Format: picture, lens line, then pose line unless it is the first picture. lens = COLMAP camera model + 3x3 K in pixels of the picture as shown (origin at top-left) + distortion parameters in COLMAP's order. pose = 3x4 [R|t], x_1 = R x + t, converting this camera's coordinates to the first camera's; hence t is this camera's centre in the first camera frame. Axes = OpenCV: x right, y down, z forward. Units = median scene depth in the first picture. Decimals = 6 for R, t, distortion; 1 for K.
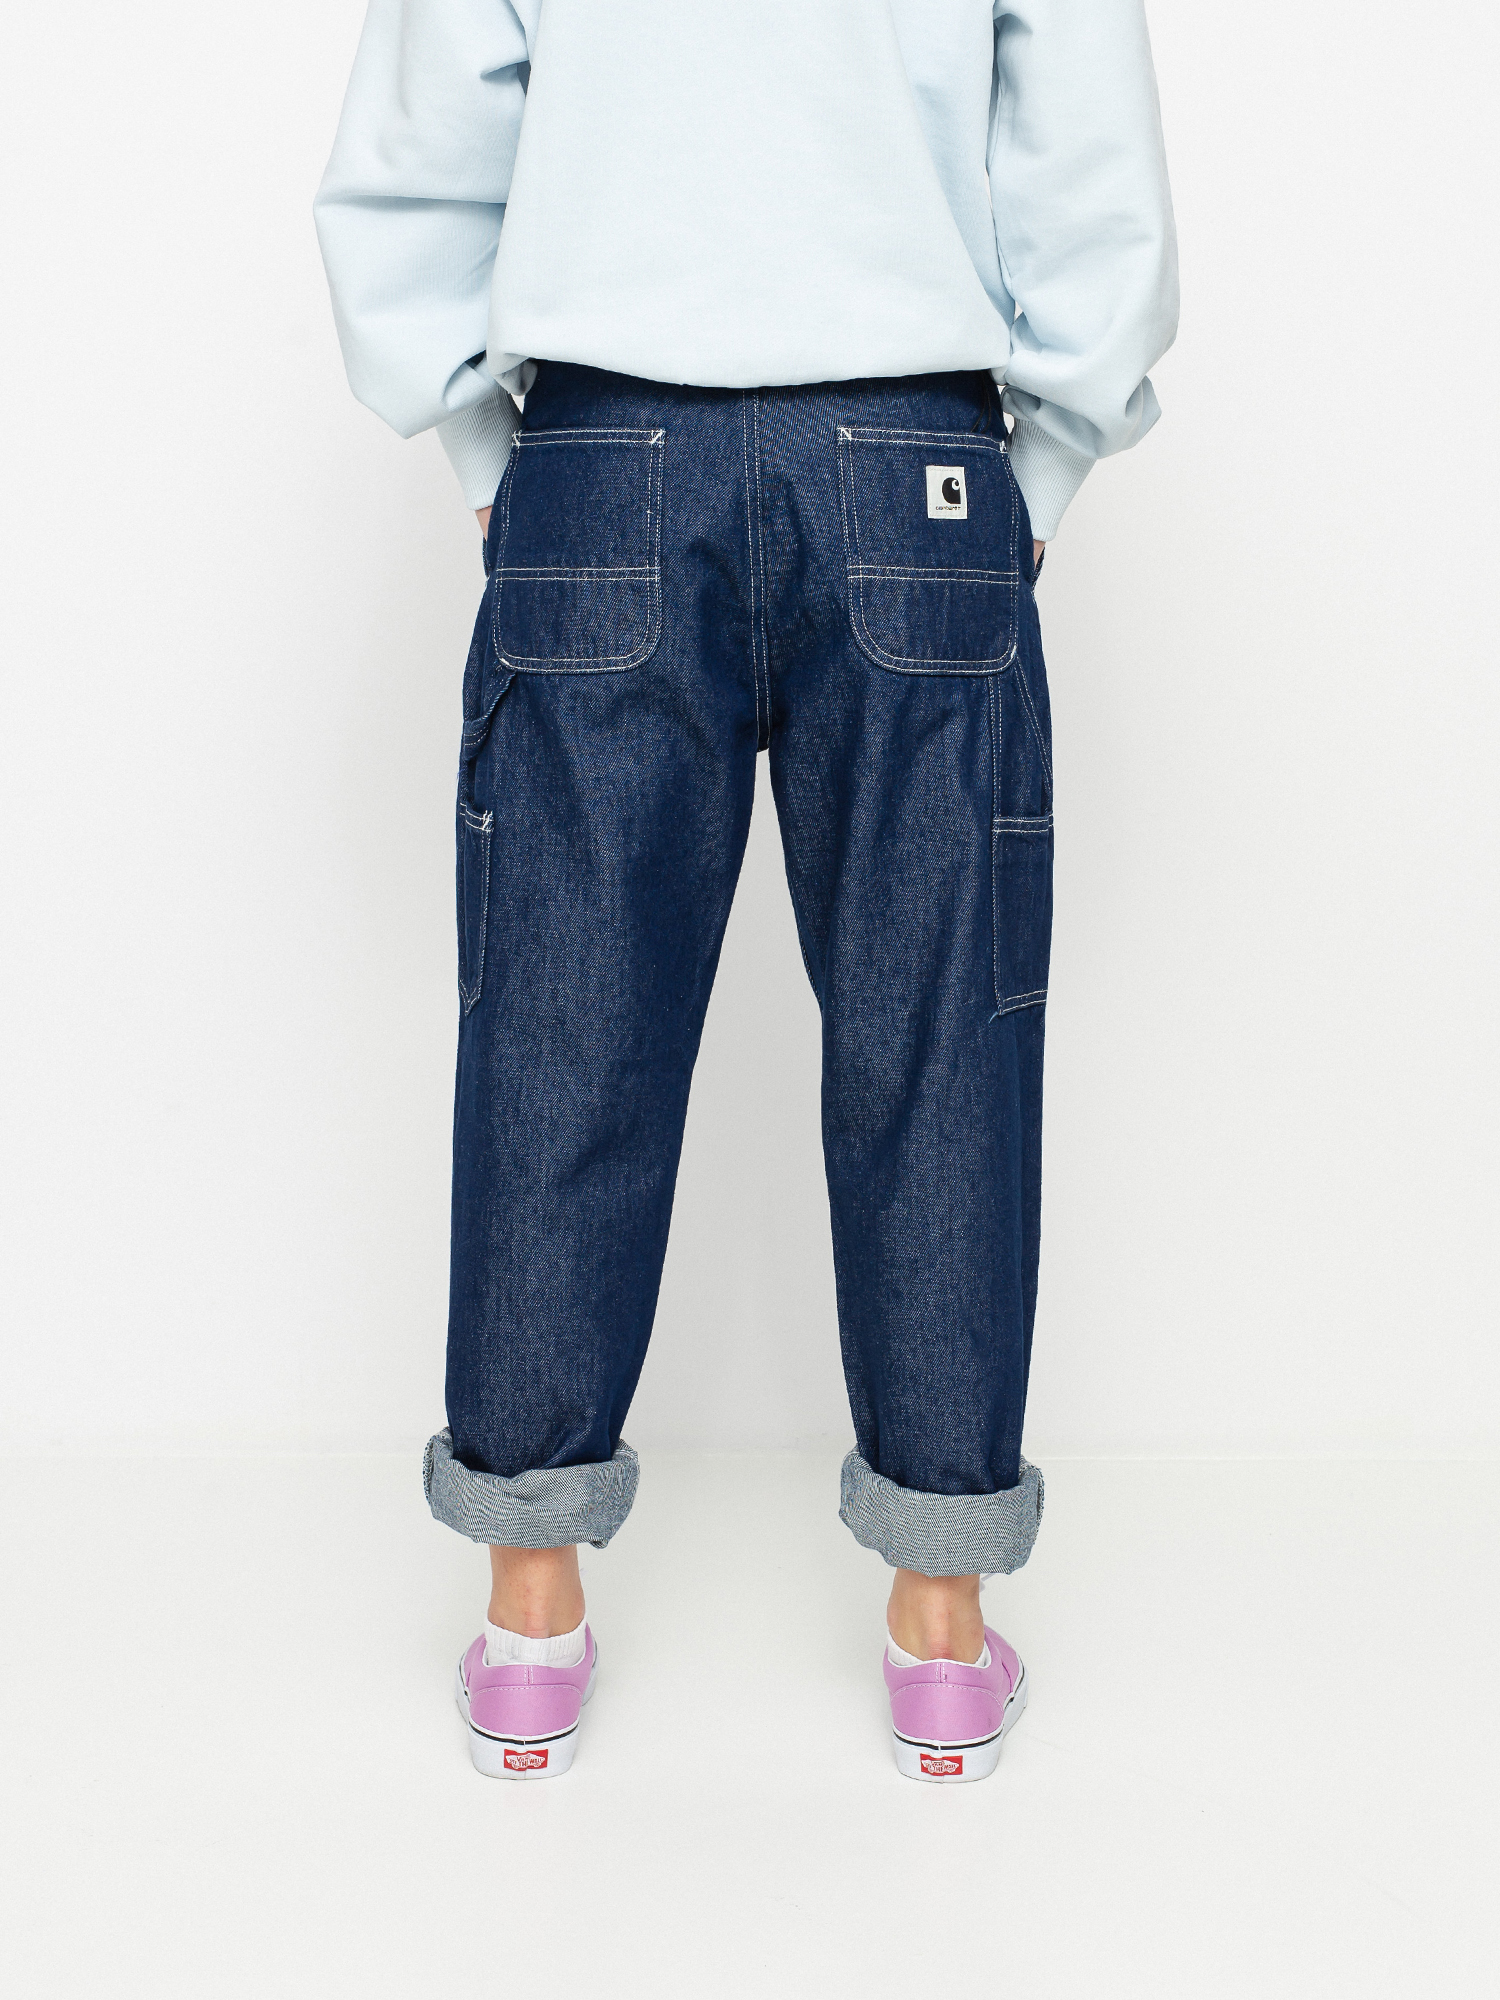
lens RADIAL K [[3239.2, 0, 750.0], [0, 3239.2, 1000.0], [0, 0, 1]] dist [-0.023019, 0.034959]
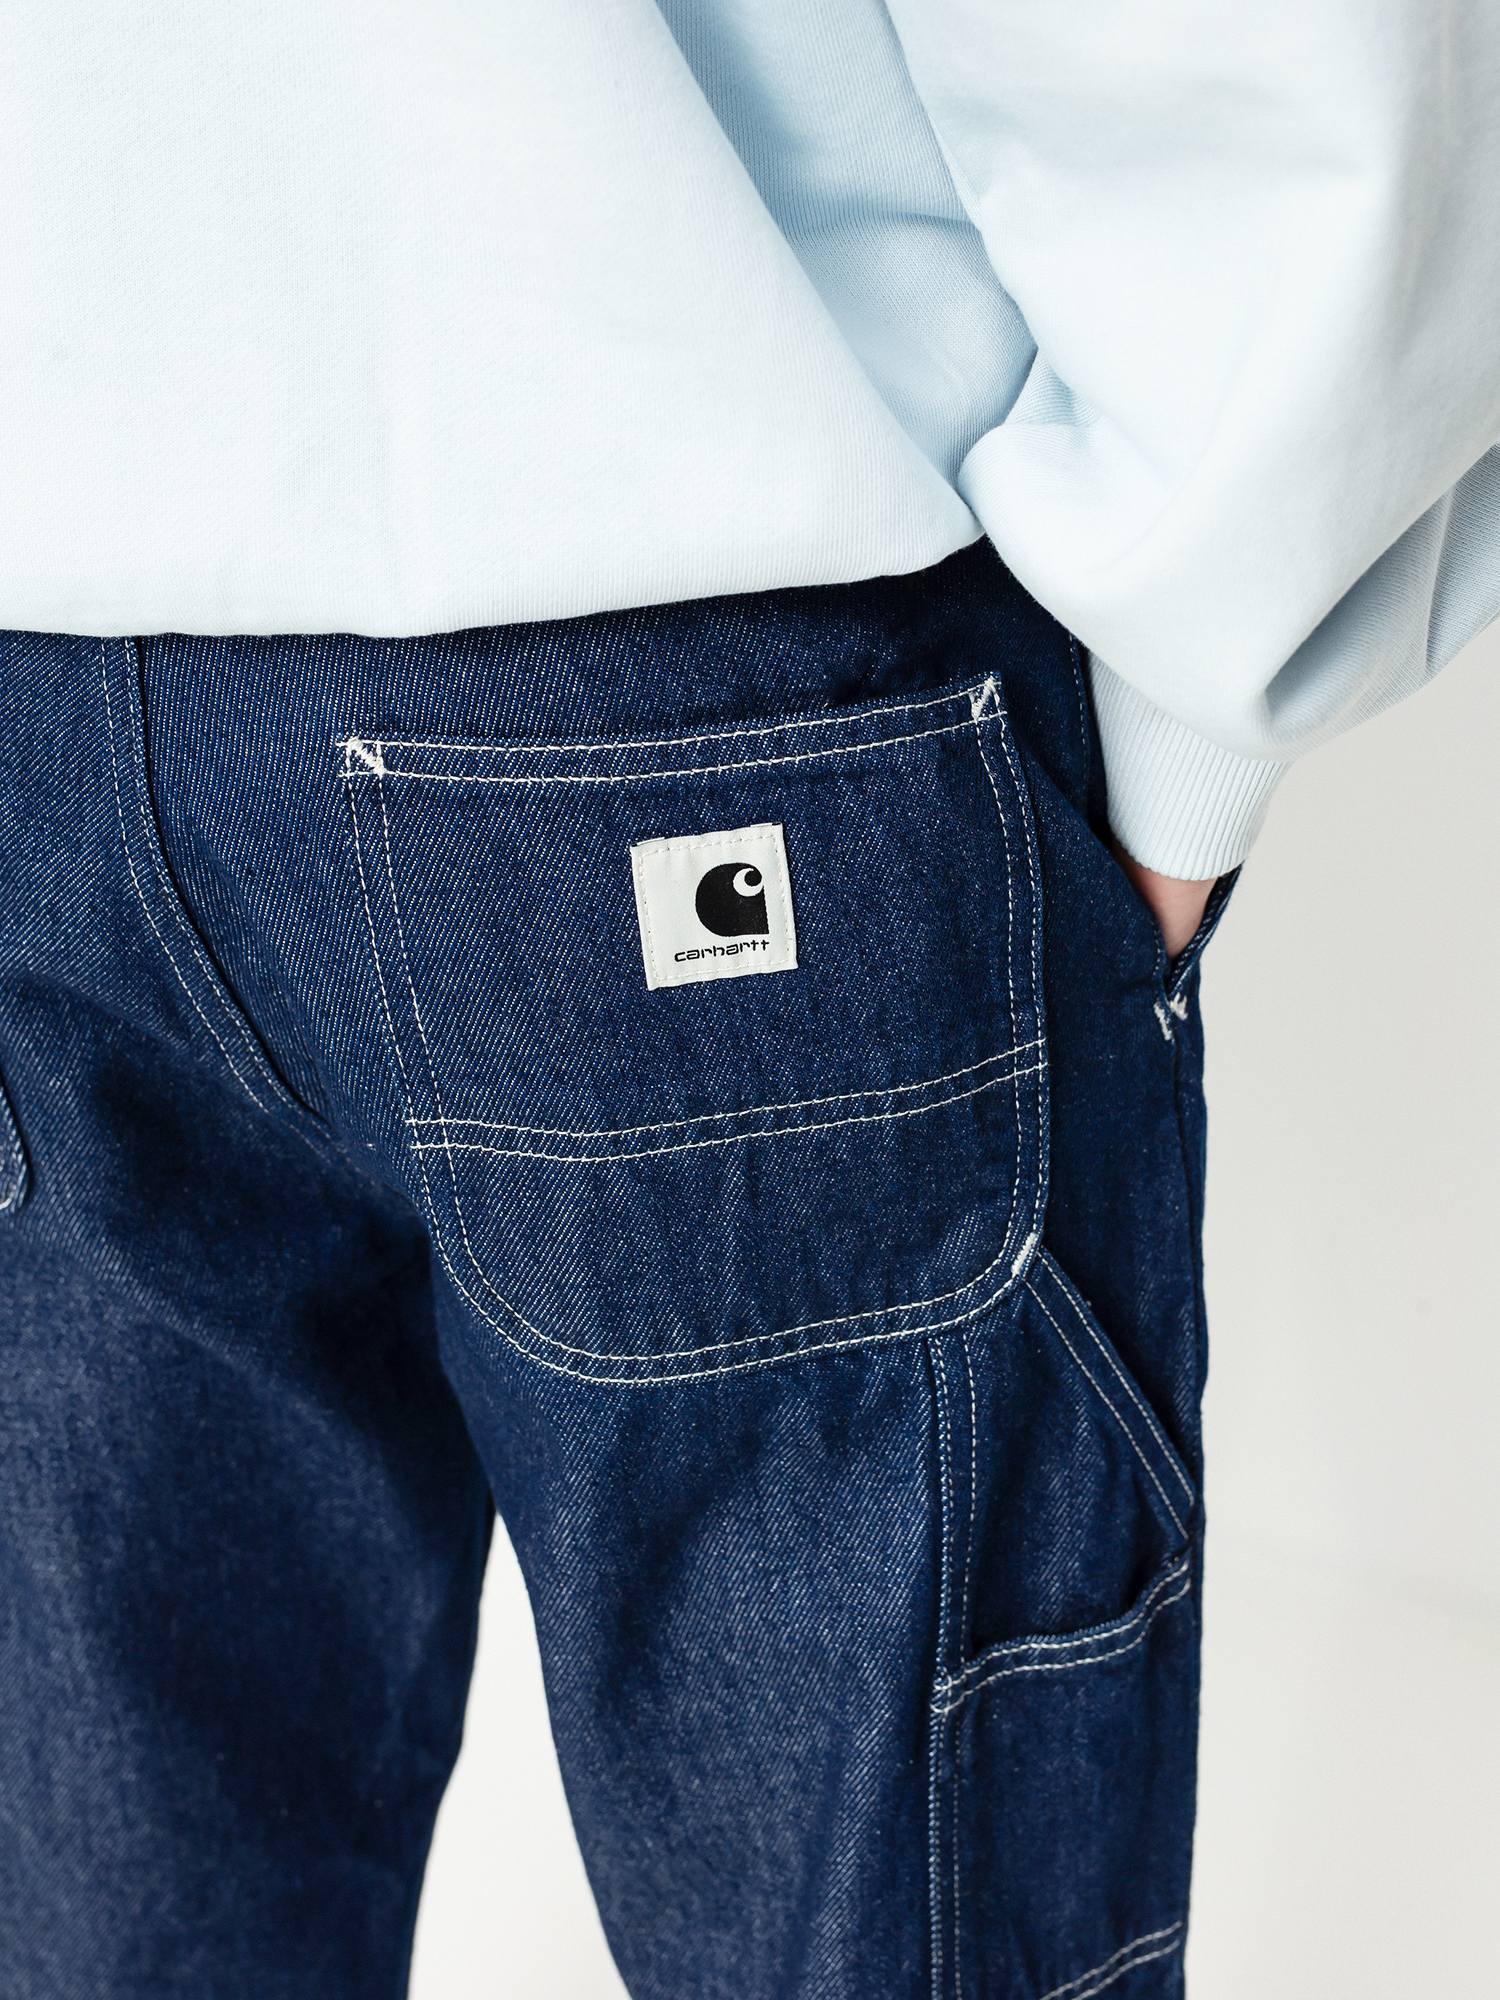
lens RADIAL K [[3239.2, 0, 750.0], [0, 3239.2, 1000.0], [0, 0, 1]] dist [-0.023019, 0.034959]
pose [[0.910004, 0.145238, -0.388329, 0.191748], [-0.000226, 0.936807, 0.349845, -0.262120], [0.414600, -0.318273, 0.852531, 0.722028]]
